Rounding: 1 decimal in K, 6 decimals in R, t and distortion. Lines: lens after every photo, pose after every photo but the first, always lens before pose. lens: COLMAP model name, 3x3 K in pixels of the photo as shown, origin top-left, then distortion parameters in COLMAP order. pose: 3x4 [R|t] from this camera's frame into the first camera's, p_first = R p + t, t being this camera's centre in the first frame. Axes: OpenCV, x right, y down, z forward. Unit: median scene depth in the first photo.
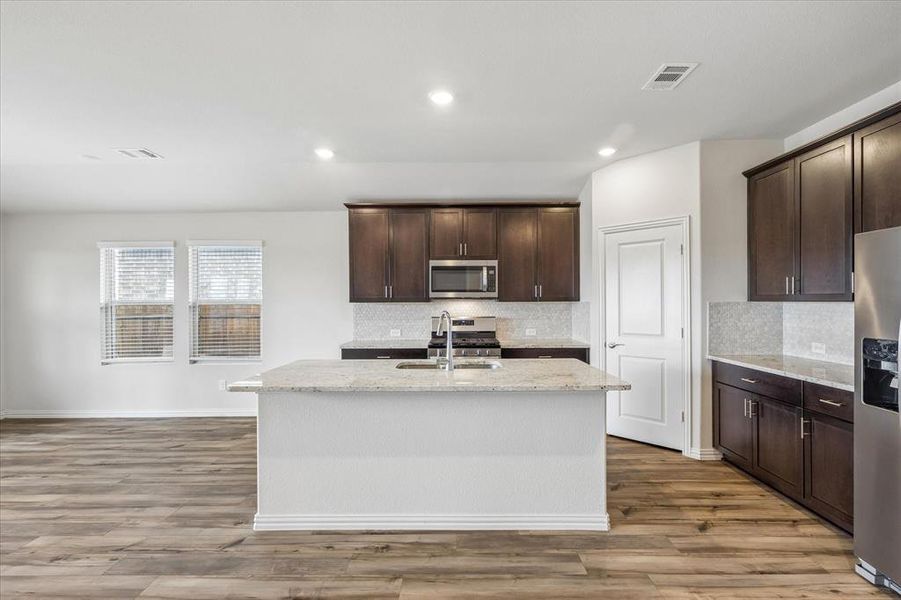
lens RADIAL K [[418.2, 0, 455.8], [0, 418.2, 305.1], [0, 0, 1]] dist [-0.002916, -0.000017]
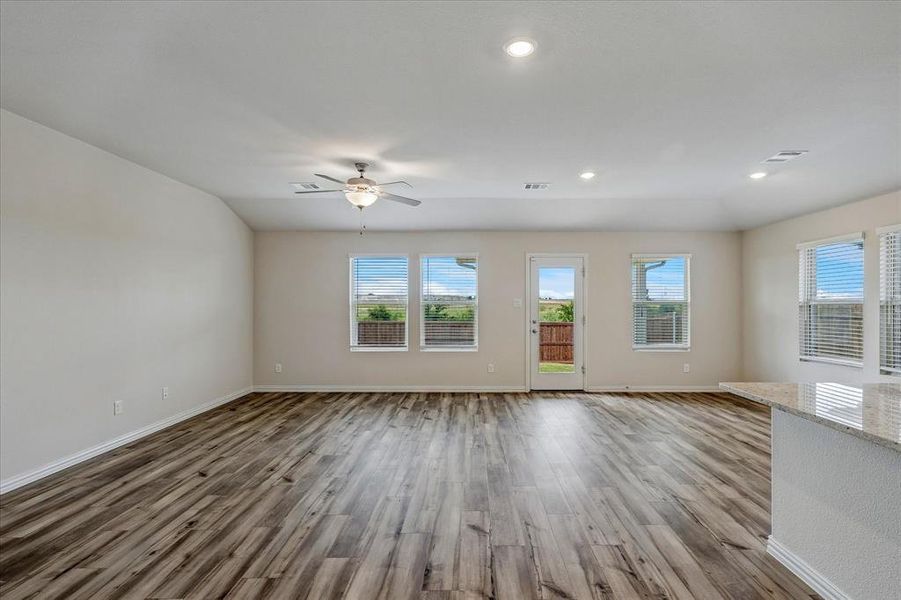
lens RADIAL K [[428.9, 0, 474.9], [0, 428.9, 302.7], [0, 0, 1]] dist [0.003495, 0.000206]
pose [[0.003974, 0.002328, -0.999989, 0.328112], [-0.005563, 0.999982, 0.002305, -0.000653], [0.999977, 0.005553, 0.003987, 0.257481]]
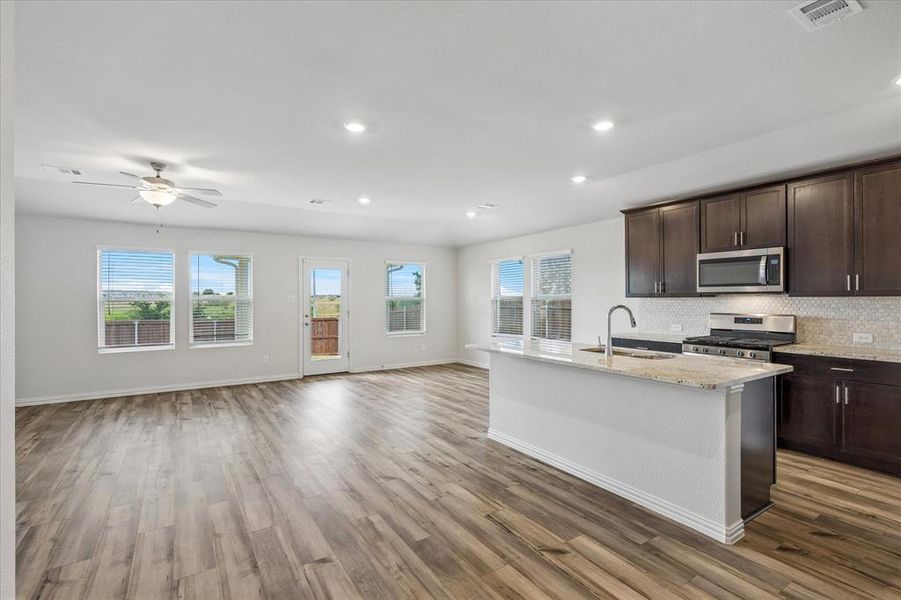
lens RADIAL K [[419.4, 0, 447.0], [0, 419.4, 300.6], [0, 0, 1]] dist [-0.000163, 0.000317]
pose [[0.540473, 0.005479, -0.841344, 0.589979], [-0.003995, 0.999984, 0.003945, -0.001236], [0.841352, 0.001229, 0.540486, -0.018045]]
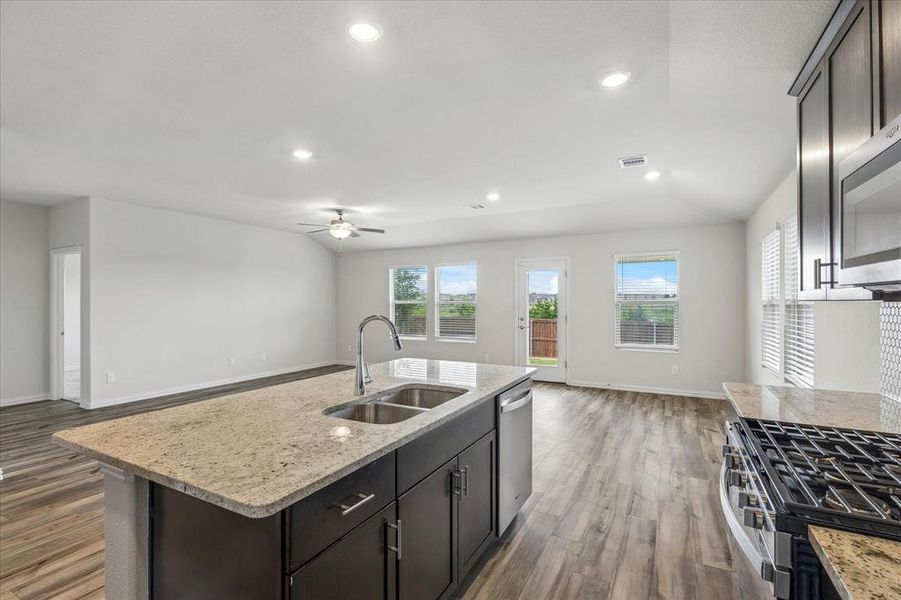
lens RADIAL K [[419.4, 0, 447.0], [0, 419.4, 300.6], [0, 0, 1]] dist [-0.000163, 0.000317]
pose [[-0.476068, 0.001631, -0.879407, 0.459849], [-0.000754, 0.999997, 0.002262, -0.010257], [0.879408, 0.001740, -0.476065, 1.198575]]
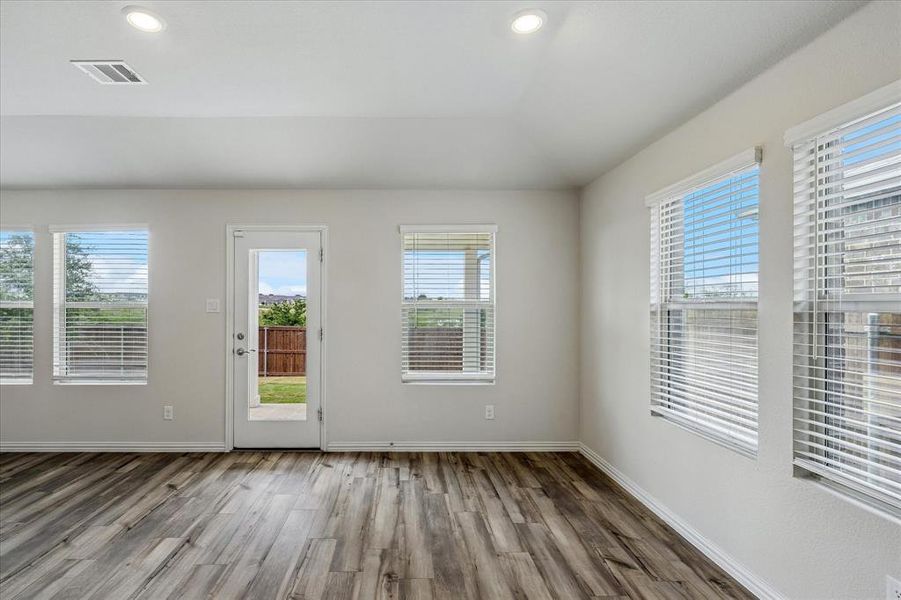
lens RADIAL K [[433.1, 0, 404.4], [0, 433.1, 303.1], [0, 0, 1]] dist [-0.010435, -0.000020]
pose [[0.005583, 0.001272, -0.999984, -0.398872], [-0.006034, 0.999981, 0.001239, -0.006867], [0.999966, 0.006027, 0.005591, 0.963979]]
